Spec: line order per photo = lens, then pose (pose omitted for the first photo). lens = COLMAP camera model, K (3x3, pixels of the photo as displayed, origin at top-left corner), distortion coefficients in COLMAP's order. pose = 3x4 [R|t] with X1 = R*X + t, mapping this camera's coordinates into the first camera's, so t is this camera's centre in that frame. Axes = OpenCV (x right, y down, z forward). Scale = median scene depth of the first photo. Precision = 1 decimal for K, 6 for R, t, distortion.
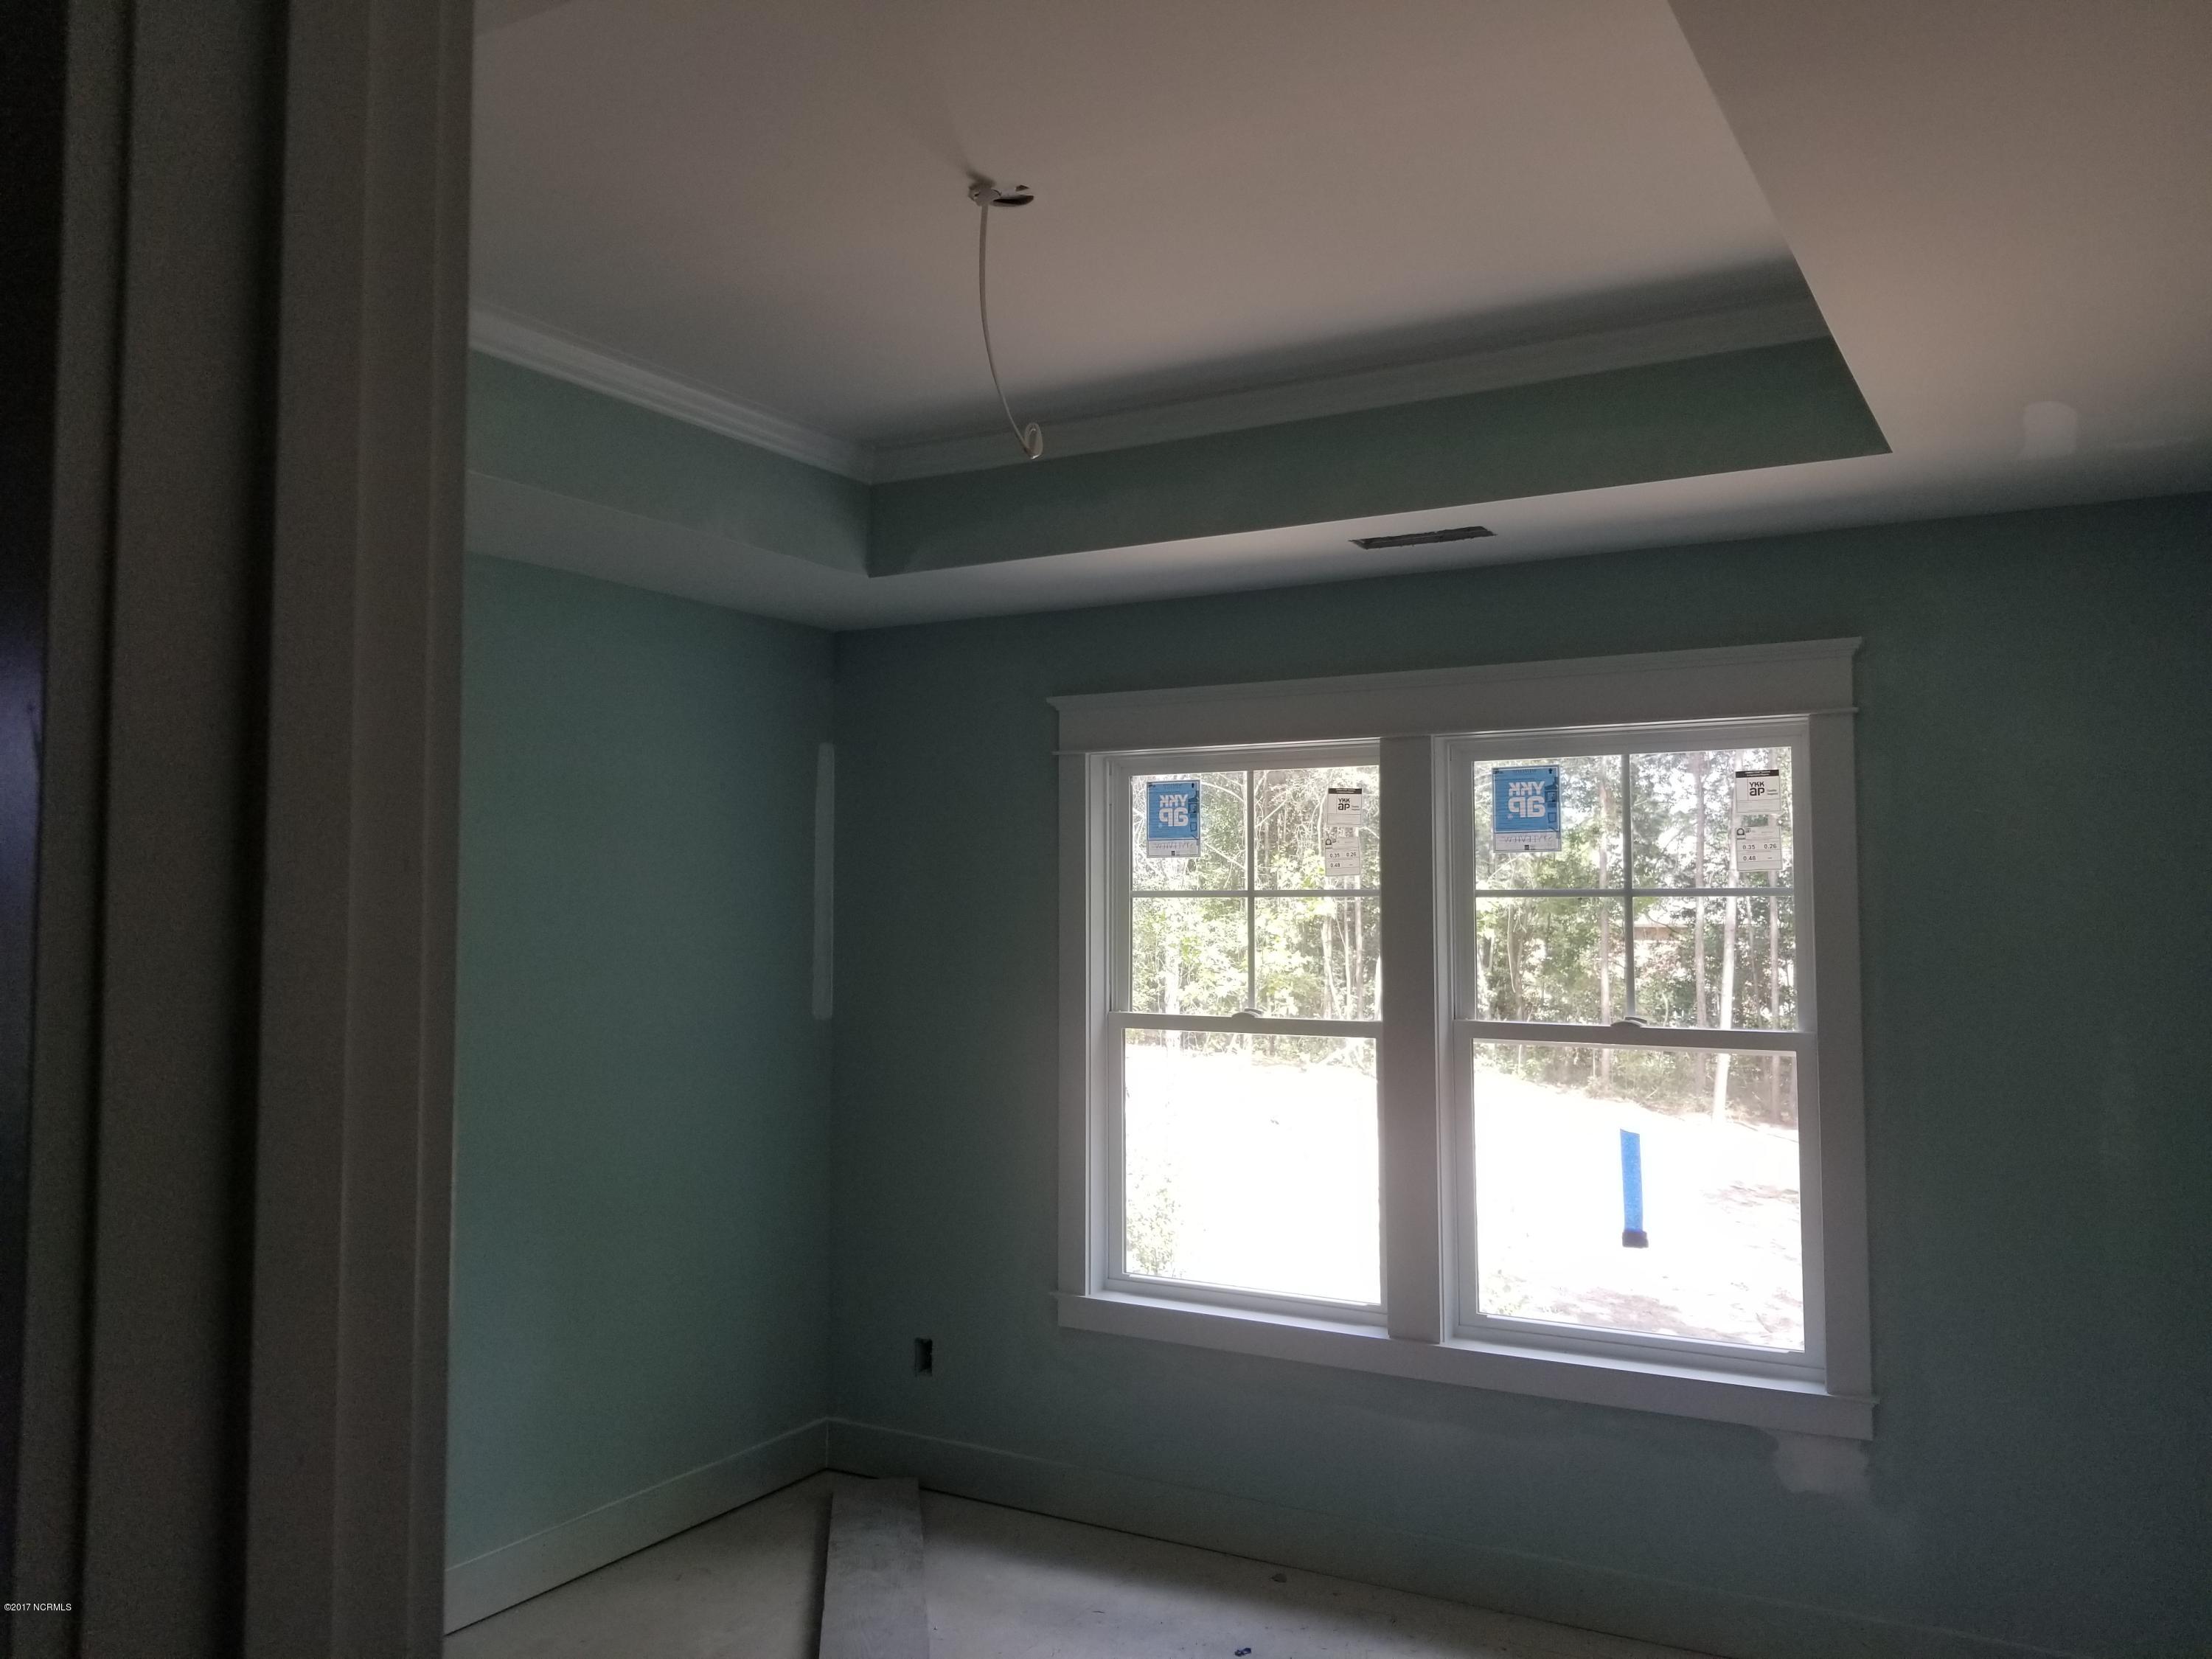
lens RADIAL K [[1729.8, 0, 1106.0], [0, 1729.8, 829.5], [0, 0, 1]] dist [-0.000552, -0.000356]
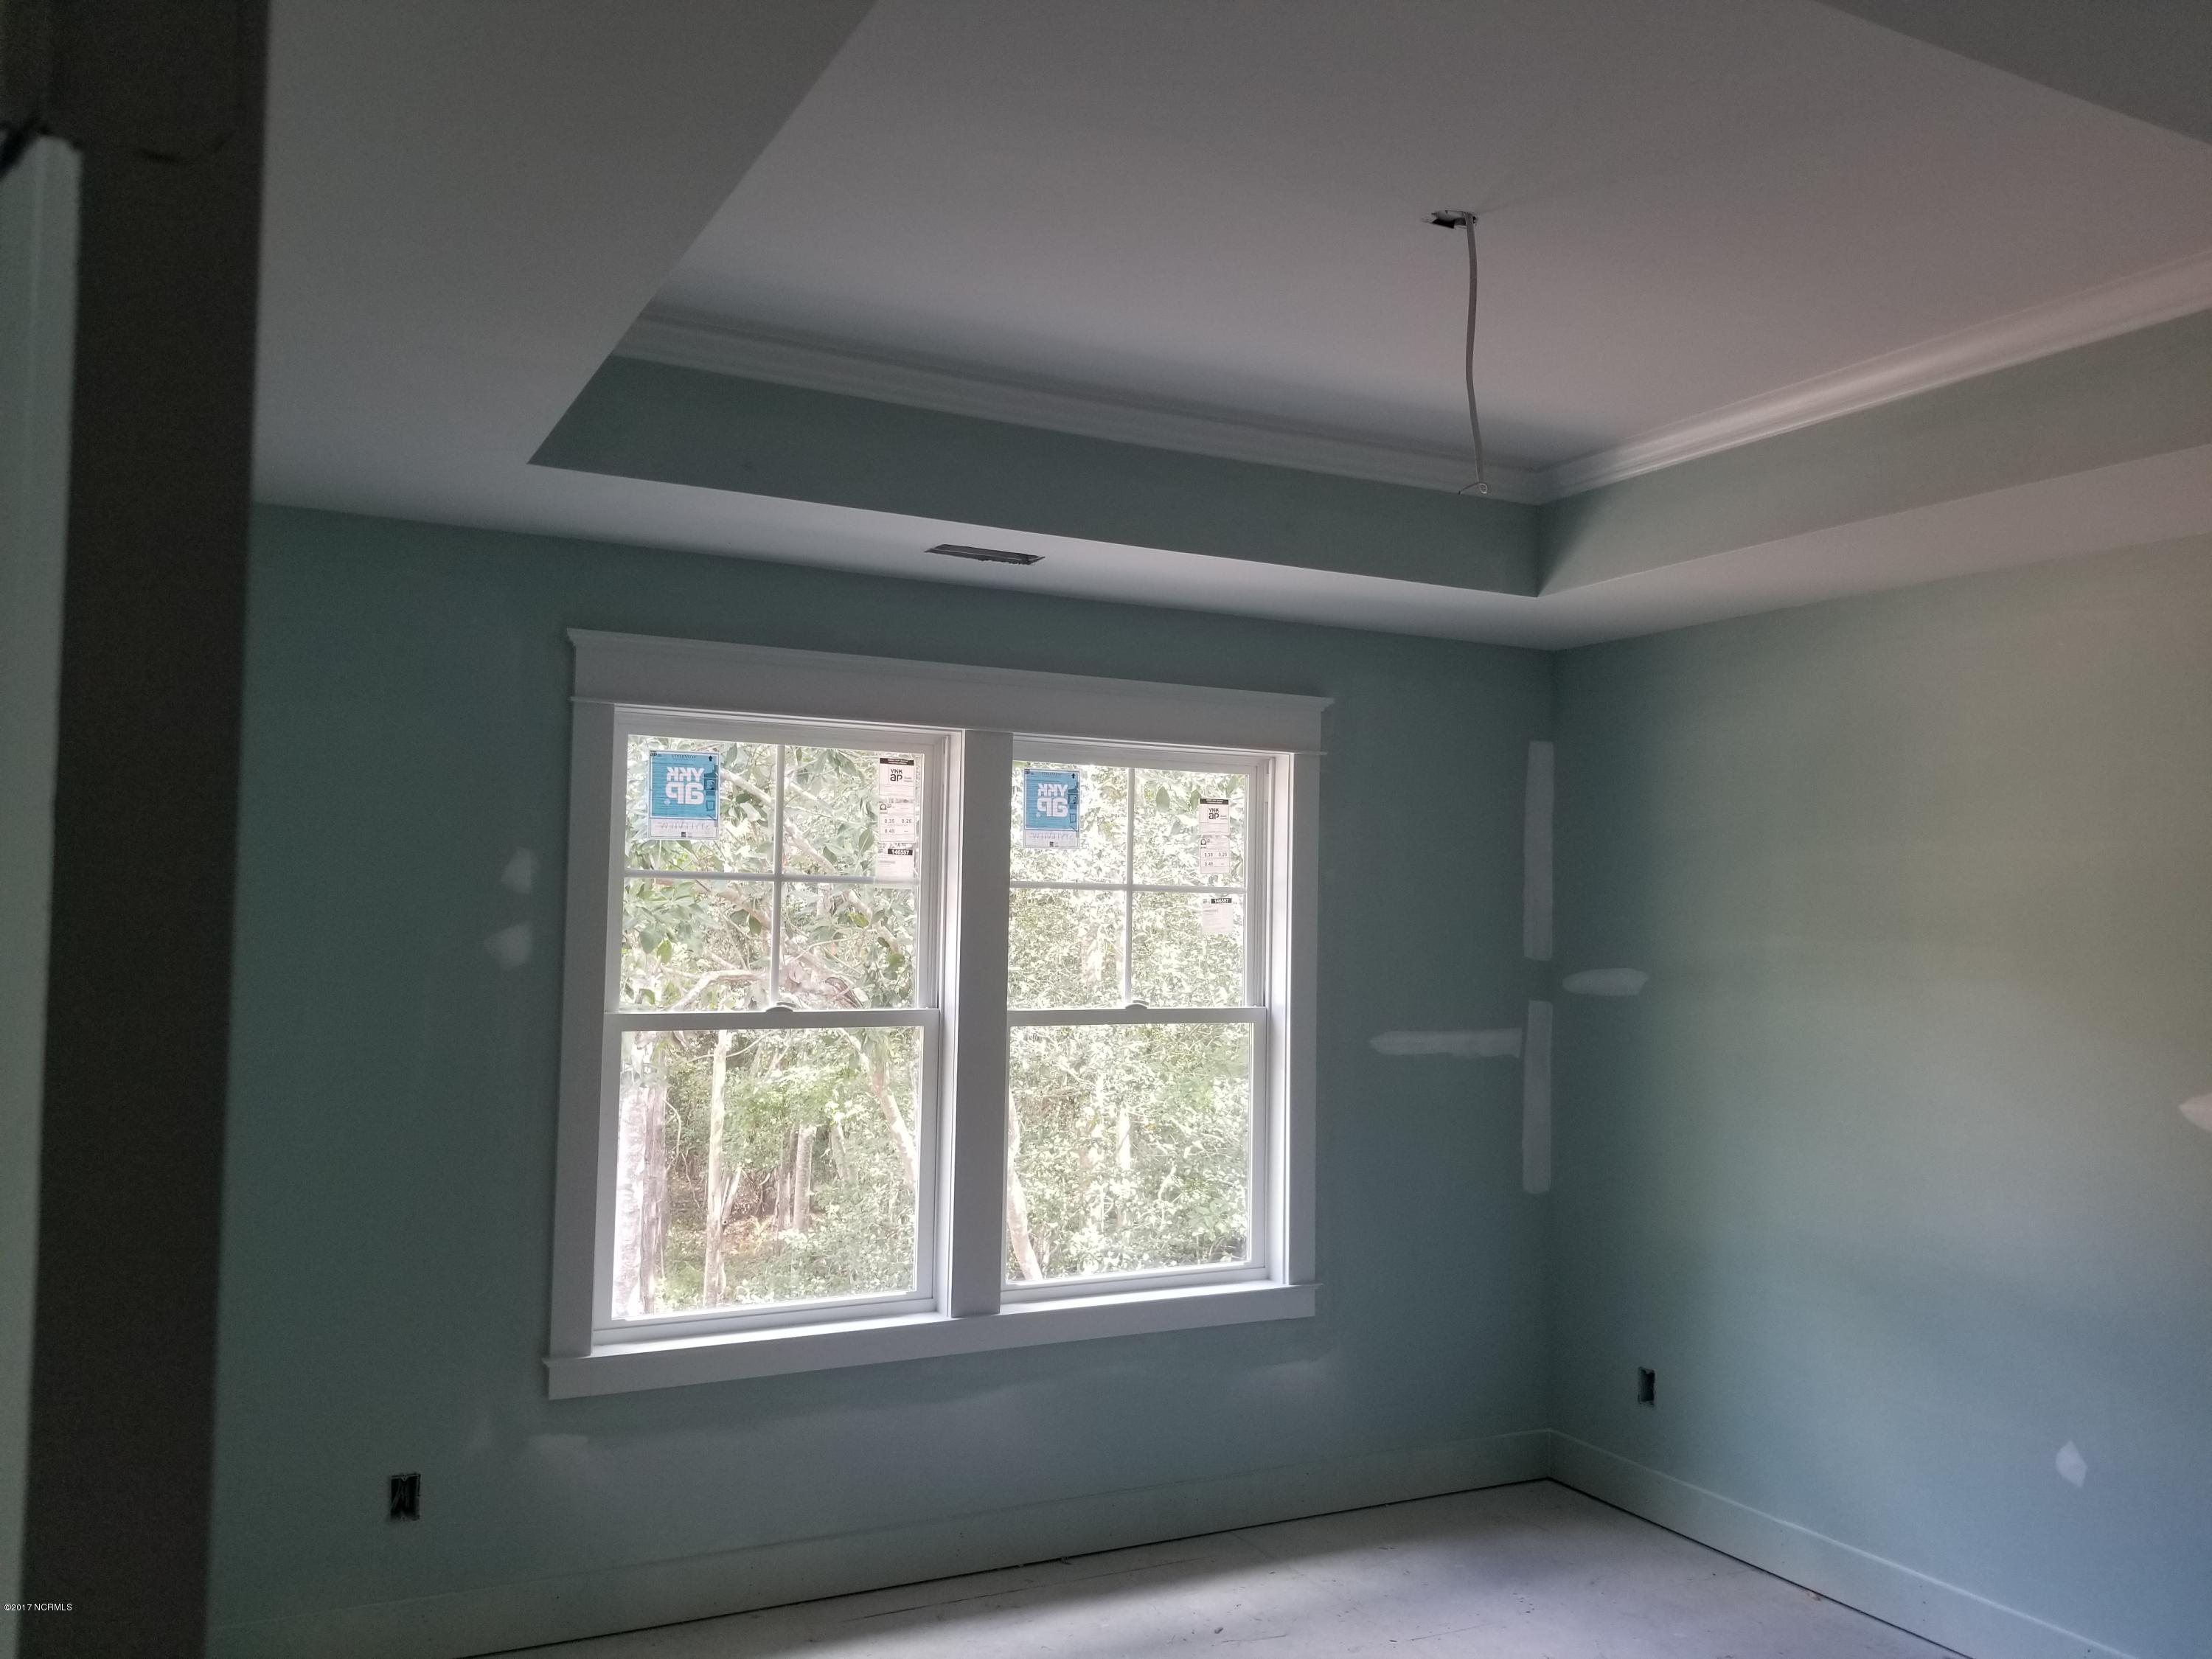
lens RADIAL K [[1736.8, 0, 1104.7], [0, 1736.8, 761.3], [0, 0, 1]] dist [0.003069, 0.000763]
pose [[0.534525, 0.072206, 0.842062, -0.705179], [-0.048211, 0.997326, -0.054917, 0.017775], [-0.843776, -0.011242, 0.536577, 0.412021]]
